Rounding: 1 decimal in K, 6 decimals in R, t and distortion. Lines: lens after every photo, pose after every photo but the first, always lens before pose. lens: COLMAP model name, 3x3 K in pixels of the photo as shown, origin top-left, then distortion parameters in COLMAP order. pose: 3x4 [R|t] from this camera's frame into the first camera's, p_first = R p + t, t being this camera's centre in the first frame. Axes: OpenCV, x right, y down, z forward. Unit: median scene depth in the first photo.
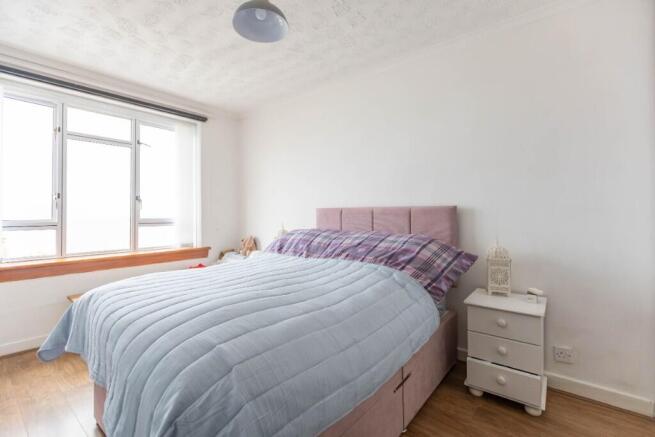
lens RADIAL K [[299.7, 0, 318.9], [0, 299.7, 213.6], [0, 0, 1]] dist [0.002450, -0.001561]
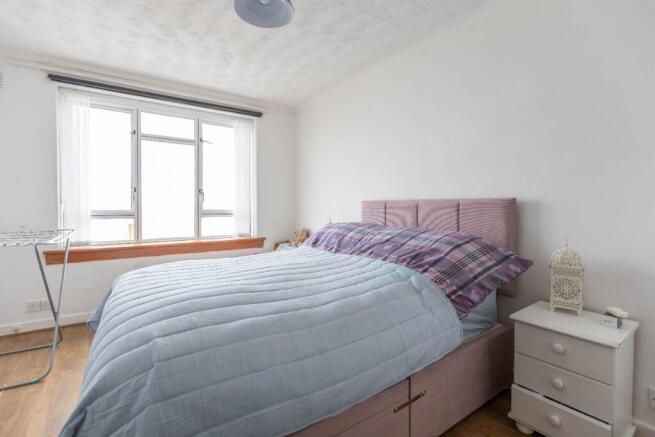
lens RADIAL K [[299.7, 0, 329.6], [0, 299.7, 214.2], [0, 0, 1]] dist [0.002450, -0.001561]
pose [[0.965162, 0.014424, -0.261254, 0.207041], [-0.007195, 0.999565, 0.028607, -0.002544], [0.261553, -0.025730, 0.964846, 0.088519]]
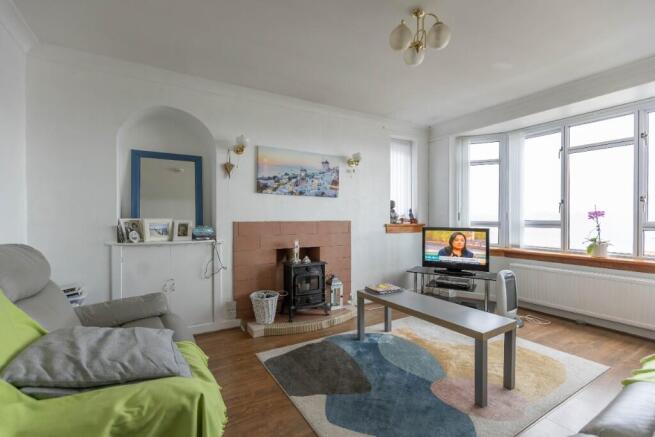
lens RADIAL K [[299.7, 0, 328.1], [0, 299.7, 217.9], [0, 0, 1]] dist [0.002450, -0.001561]
pose [[-0.334260, 0.017593, -0.942317, 0.799872], [0.007512, 0.999844, 0.016002, -0.023279], [0.942451, -0.001729, -0.334340, 0.616096]]
